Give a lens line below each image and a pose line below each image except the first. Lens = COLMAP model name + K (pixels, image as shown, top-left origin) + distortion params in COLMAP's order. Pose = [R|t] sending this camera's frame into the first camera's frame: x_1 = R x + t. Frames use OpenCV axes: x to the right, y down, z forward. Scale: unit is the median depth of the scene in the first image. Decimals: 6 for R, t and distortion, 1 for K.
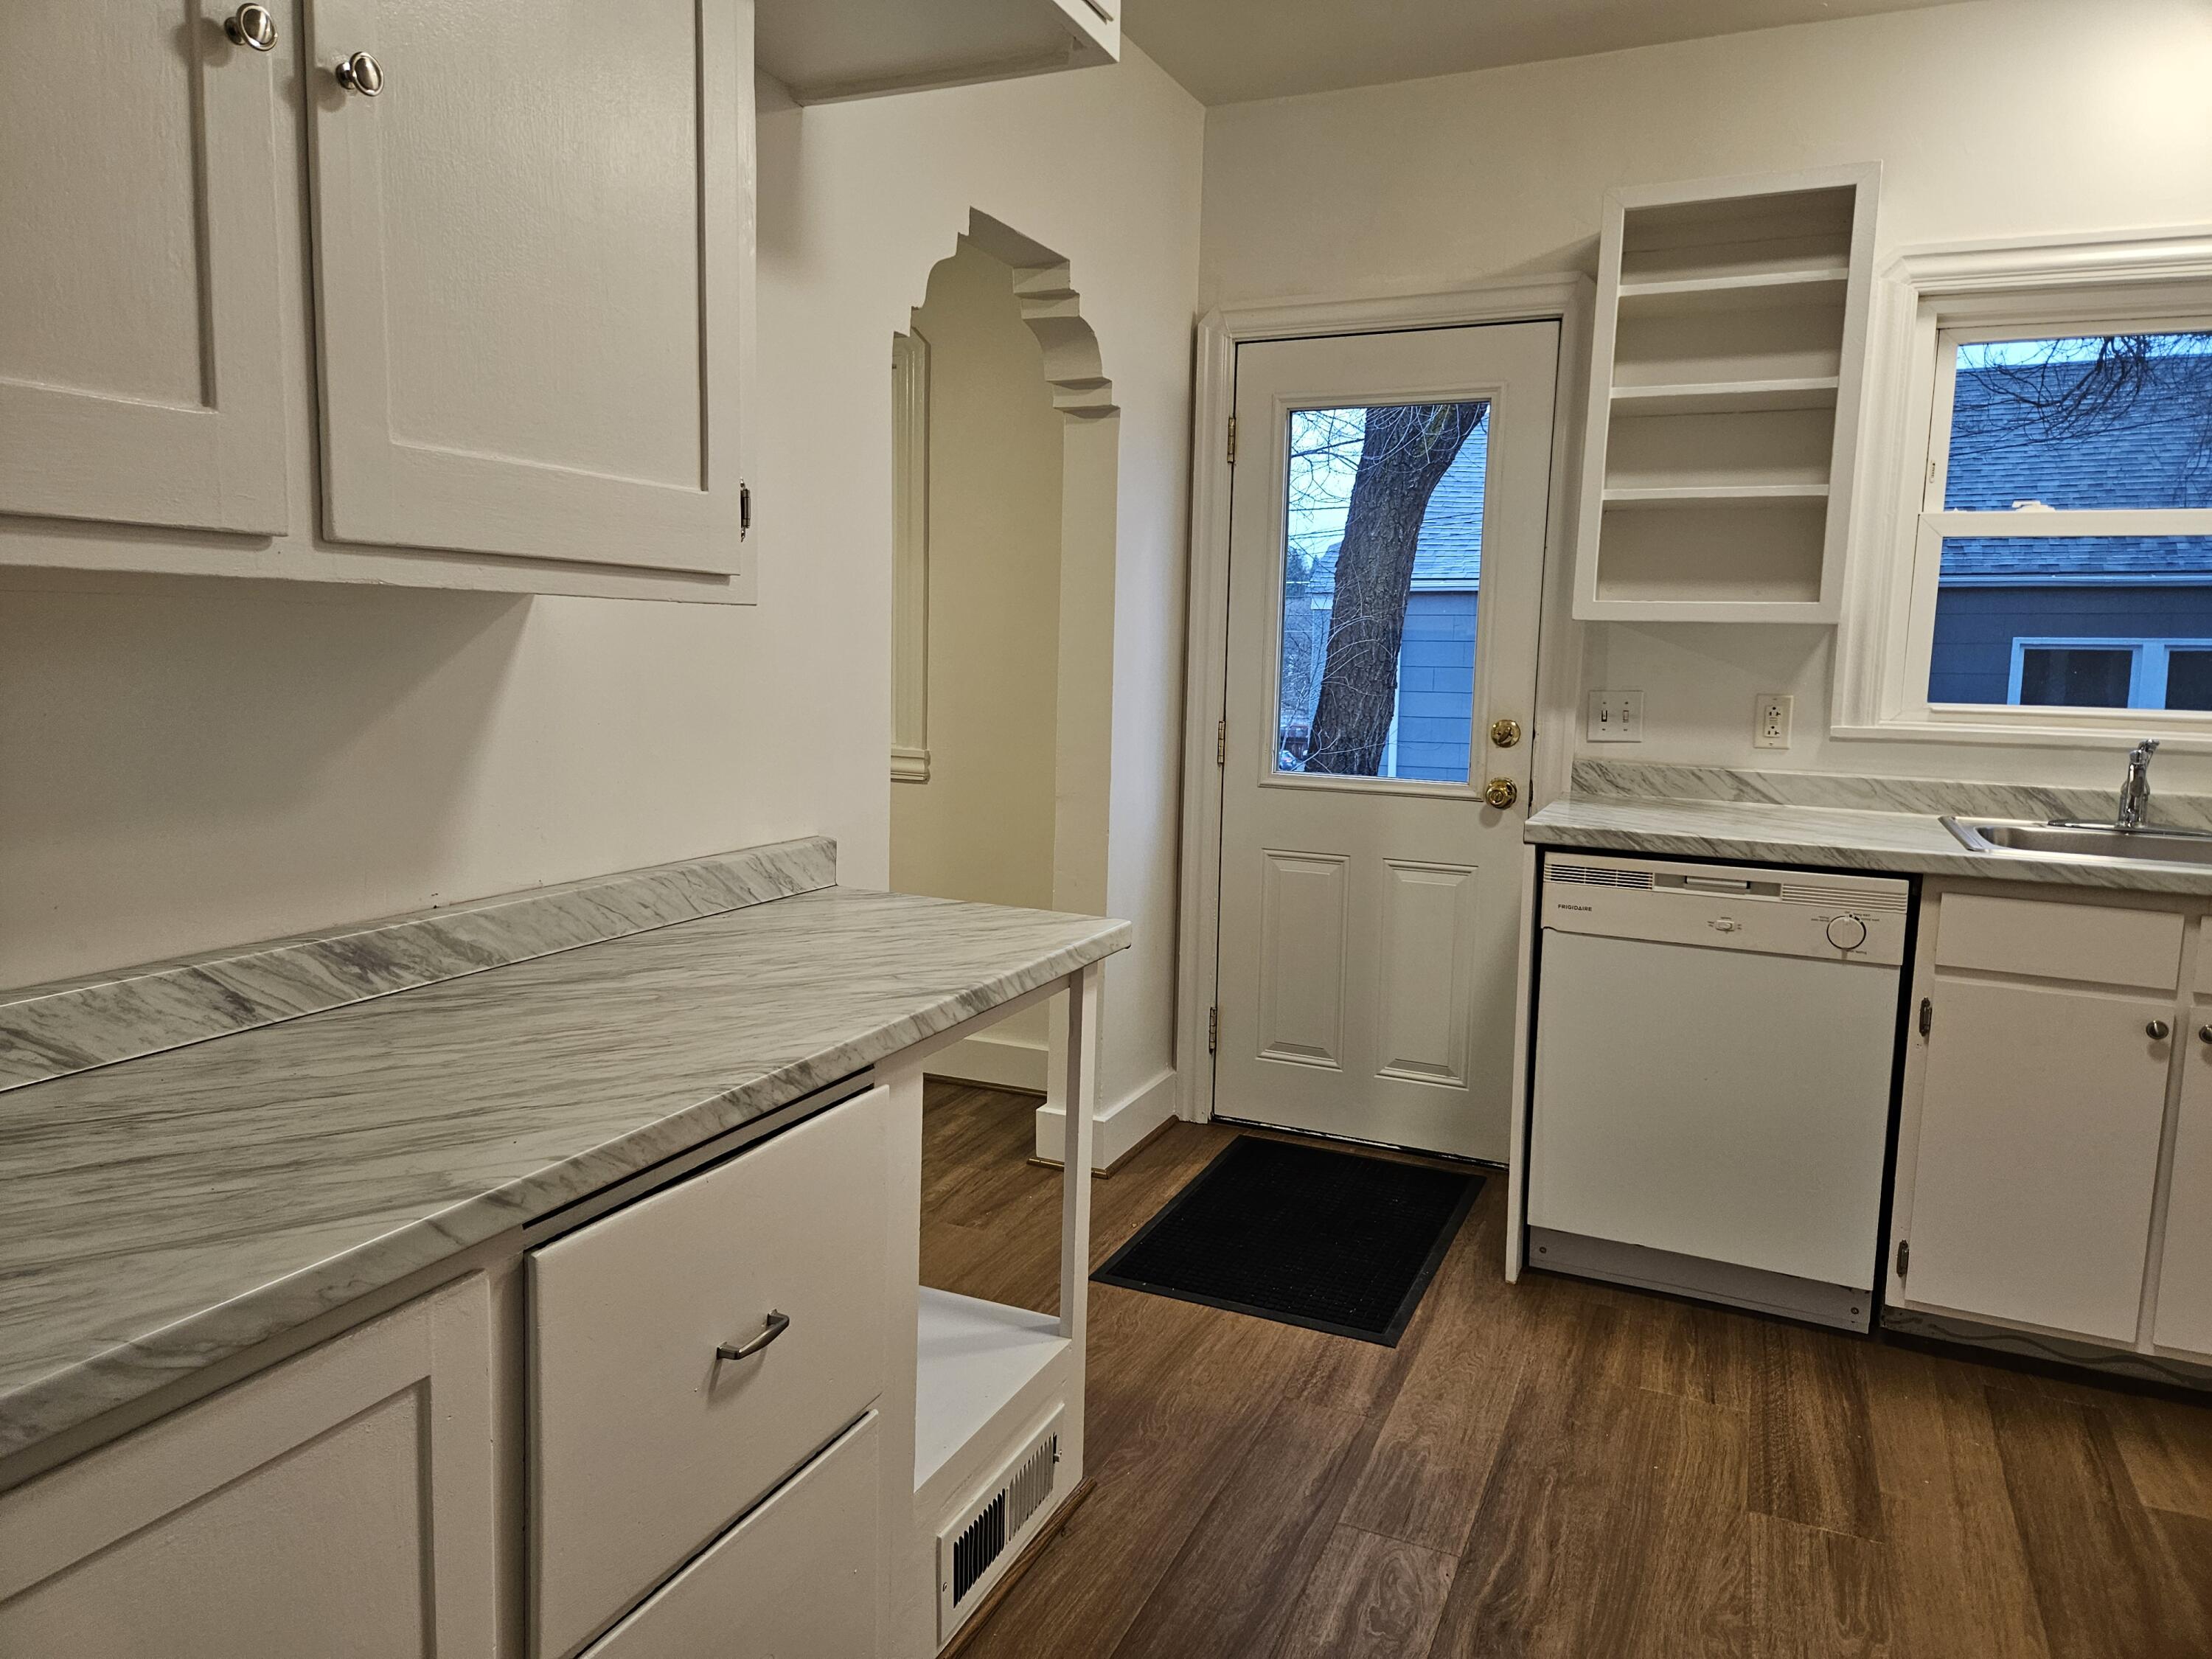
lens RADIAL K [[1481.5, 0, 1087.5], [0, 1481.5, 808.1], [0, 0, 1]] dist [0.092051, -0.075023]
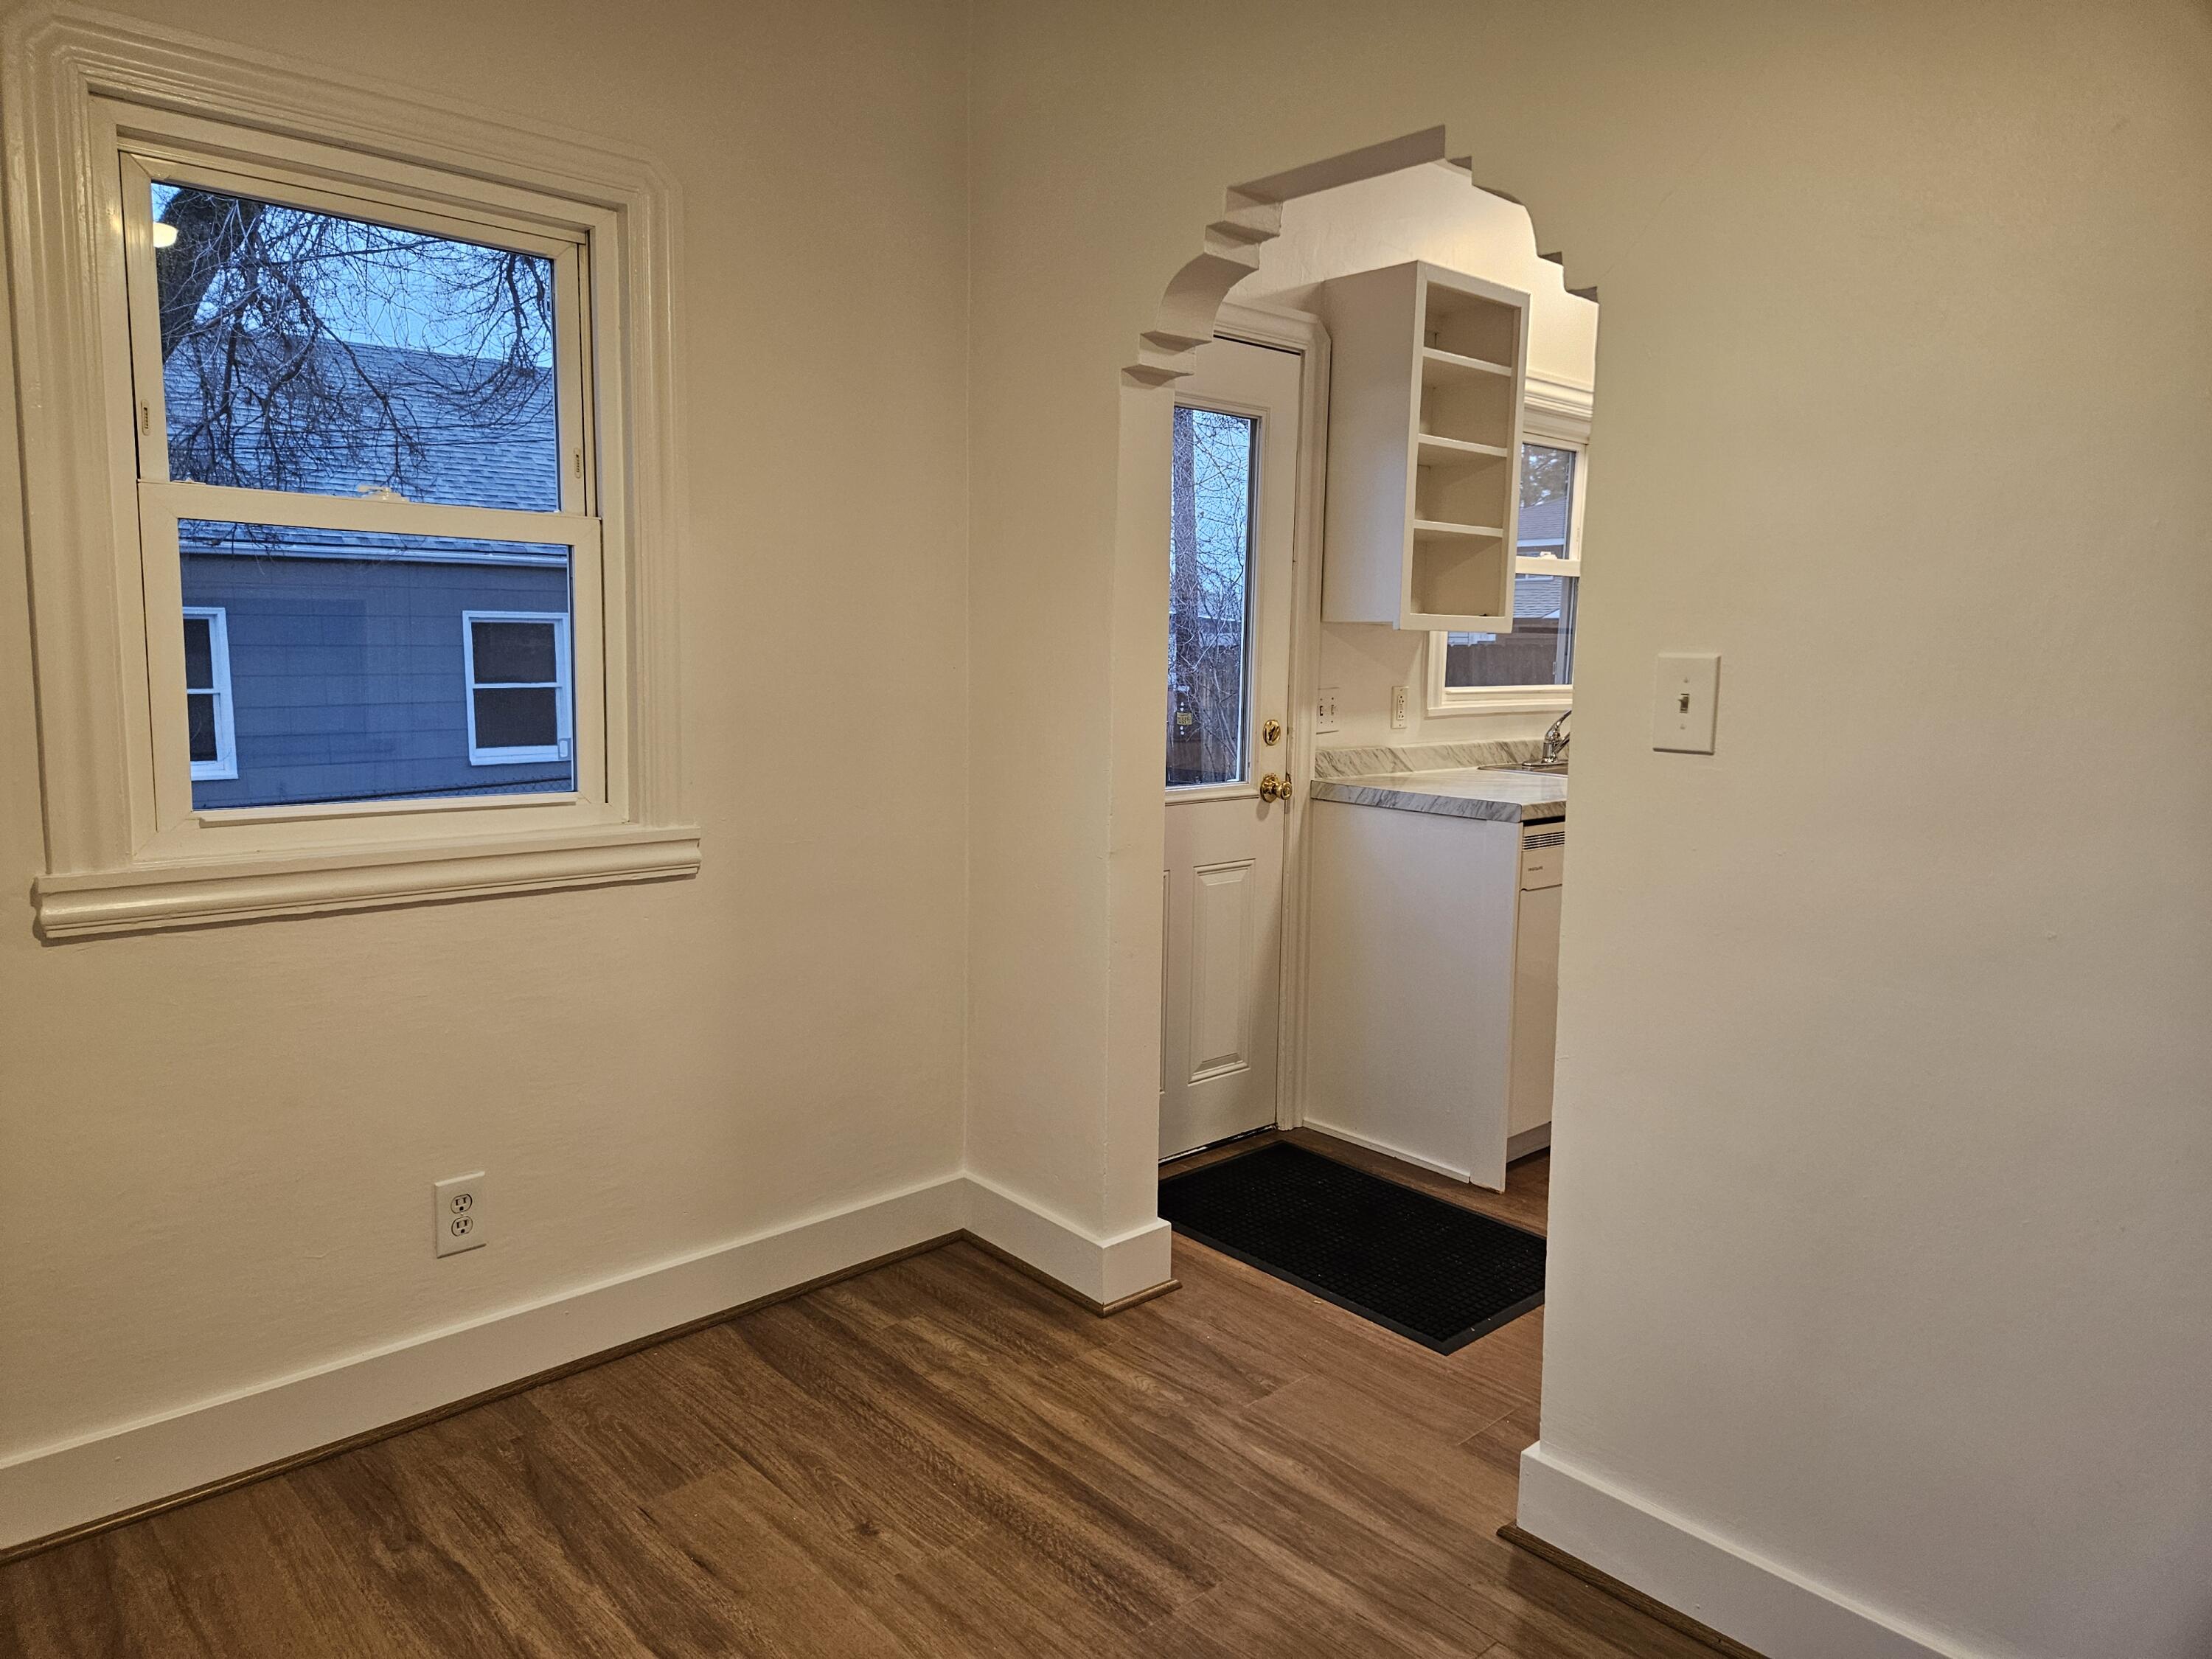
lens RADIAL K [[1481.5, 0, 1102.3], [0, 1481.5, 809.0], [0, 0, 1]] dist [0.092051, -0.075023]
pose [[0.388063, -0.122470, 0.913460, -0.962708], [0.098204, 0.990984, 0.091144, -0.133567], [-0.916386, 0.054335, 0.396591, 0.879750]]
